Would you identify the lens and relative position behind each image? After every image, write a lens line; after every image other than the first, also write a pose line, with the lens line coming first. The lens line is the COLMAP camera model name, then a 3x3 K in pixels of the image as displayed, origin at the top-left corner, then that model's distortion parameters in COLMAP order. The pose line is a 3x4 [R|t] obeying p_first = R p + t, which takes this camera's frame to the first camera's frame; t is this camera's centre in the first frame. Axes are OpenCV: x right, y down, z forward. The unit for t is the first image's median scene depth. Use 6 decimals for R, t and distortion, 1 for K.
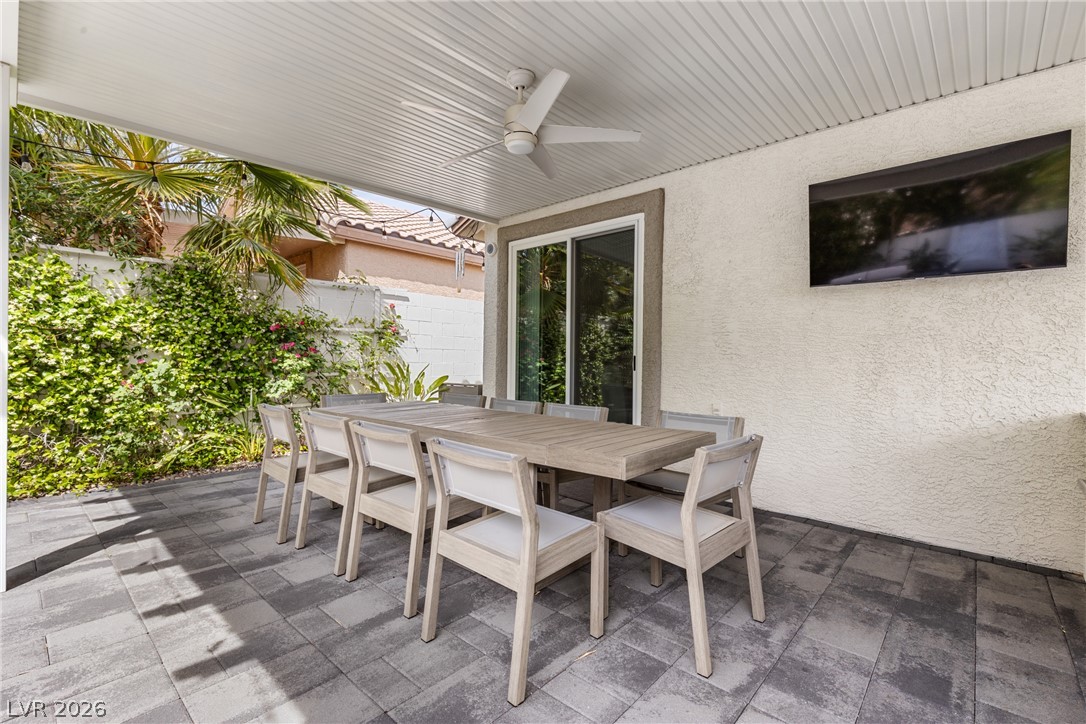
lens RADIAL K [[482.8, 0, 549.8], [0, 482.8, 358.1], [0, 0, 1]] dist [0.005076, -0.000933]
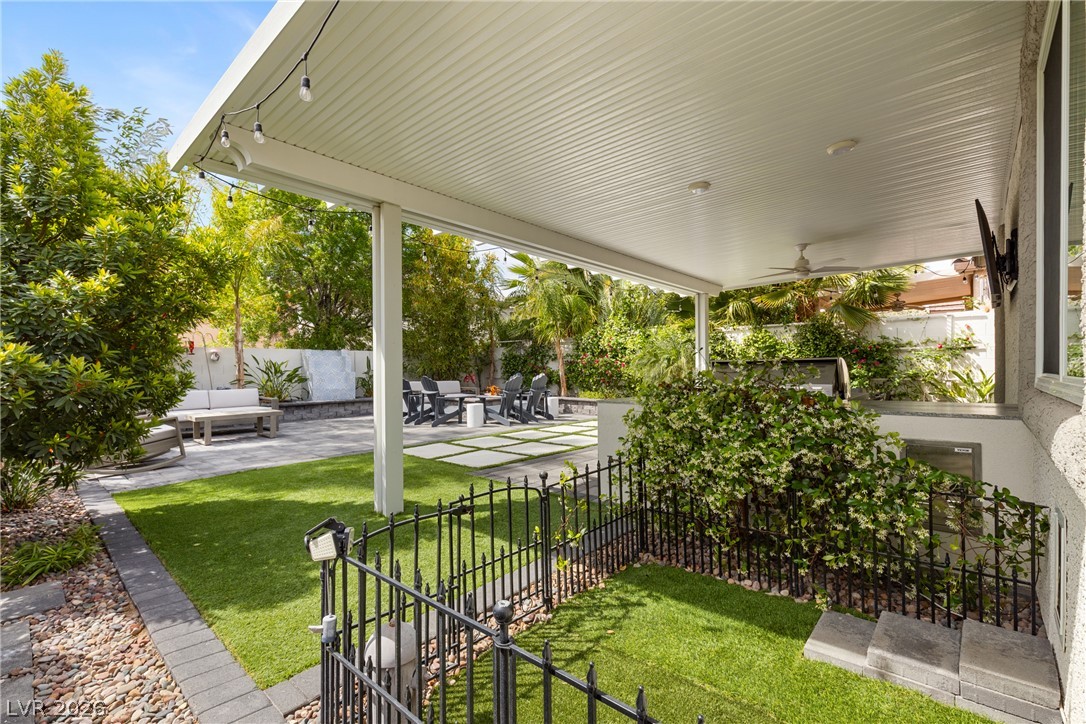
lens RADIAL K [[482.8, 0, 537.1], [0, 482.8, 368.3], [0, 0, 1]] dist [0.005076, -0.000933]
pose [[0.008196, -0.011530, -0.999900, 2.066135], [0.013515, 0.999843, -0.011418, 0.004973], [0.999875, -0.013420, 0.008350, -0.291691]]
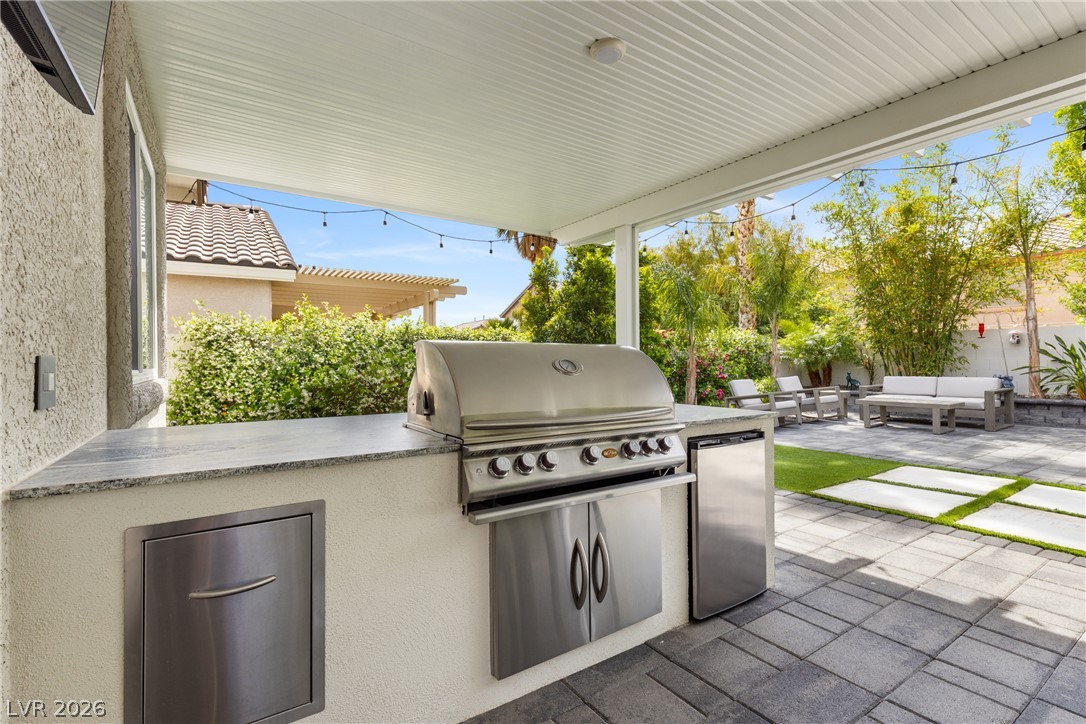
lens RADIAL K [[496.6, 0, 548.9], [0, 496.6, 359.4], [0, 0, 1]] dist [0.001057, 0.000379]
pose [[-0.970408, -0.006030, 0.241395, 0.544136], [-0.007562, 0.999957, -0.005419, 0.012722], [-0.241352, -0.007084, -0.970412, 1.093459]]
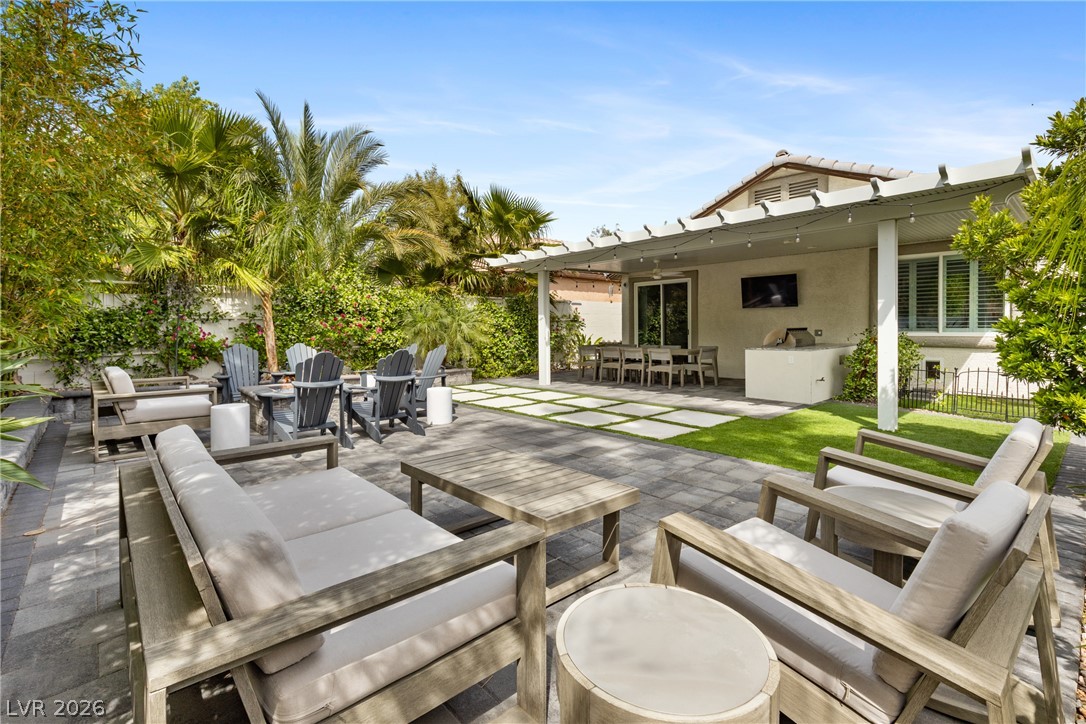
lens RADIAL K [[496.6, 0, 533.5], [0, 496.6, 332.7], [0, 0, 1]] dist [0.001057, 0.000379]
pose [[0.991694, -0.023132, -0.126522, -0.524848], [0.025162, 0.999579, 0.014464, -0.072211], [0.126134, -0.017527, 0.991858, -2.934421]]
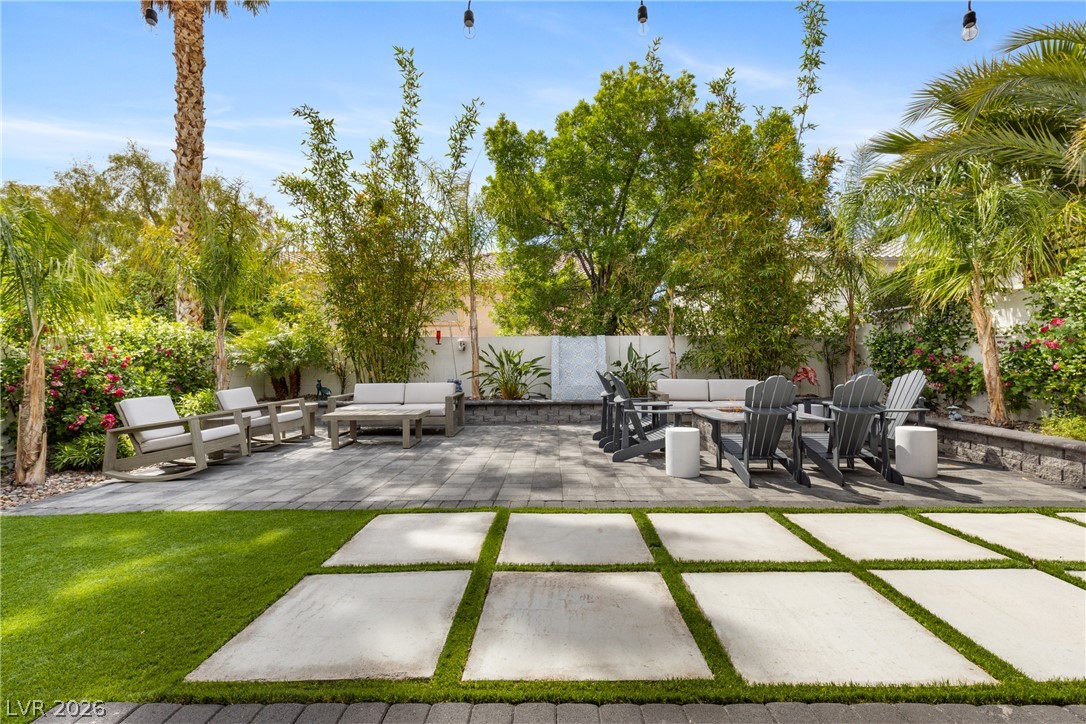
lens RADIAL K [[482.8, 0, 548.2], [0, 482.8, 360.1], [0, 0, 1]] dist [0.005076, -0.000933]
pose [[-0.749543, -0.014907, -0.661787, 0.217559], [-0.001838, 0.999789, -0.020439, 0.007427], [0.661953, -0.014104, -0.749413, 0.252258]]
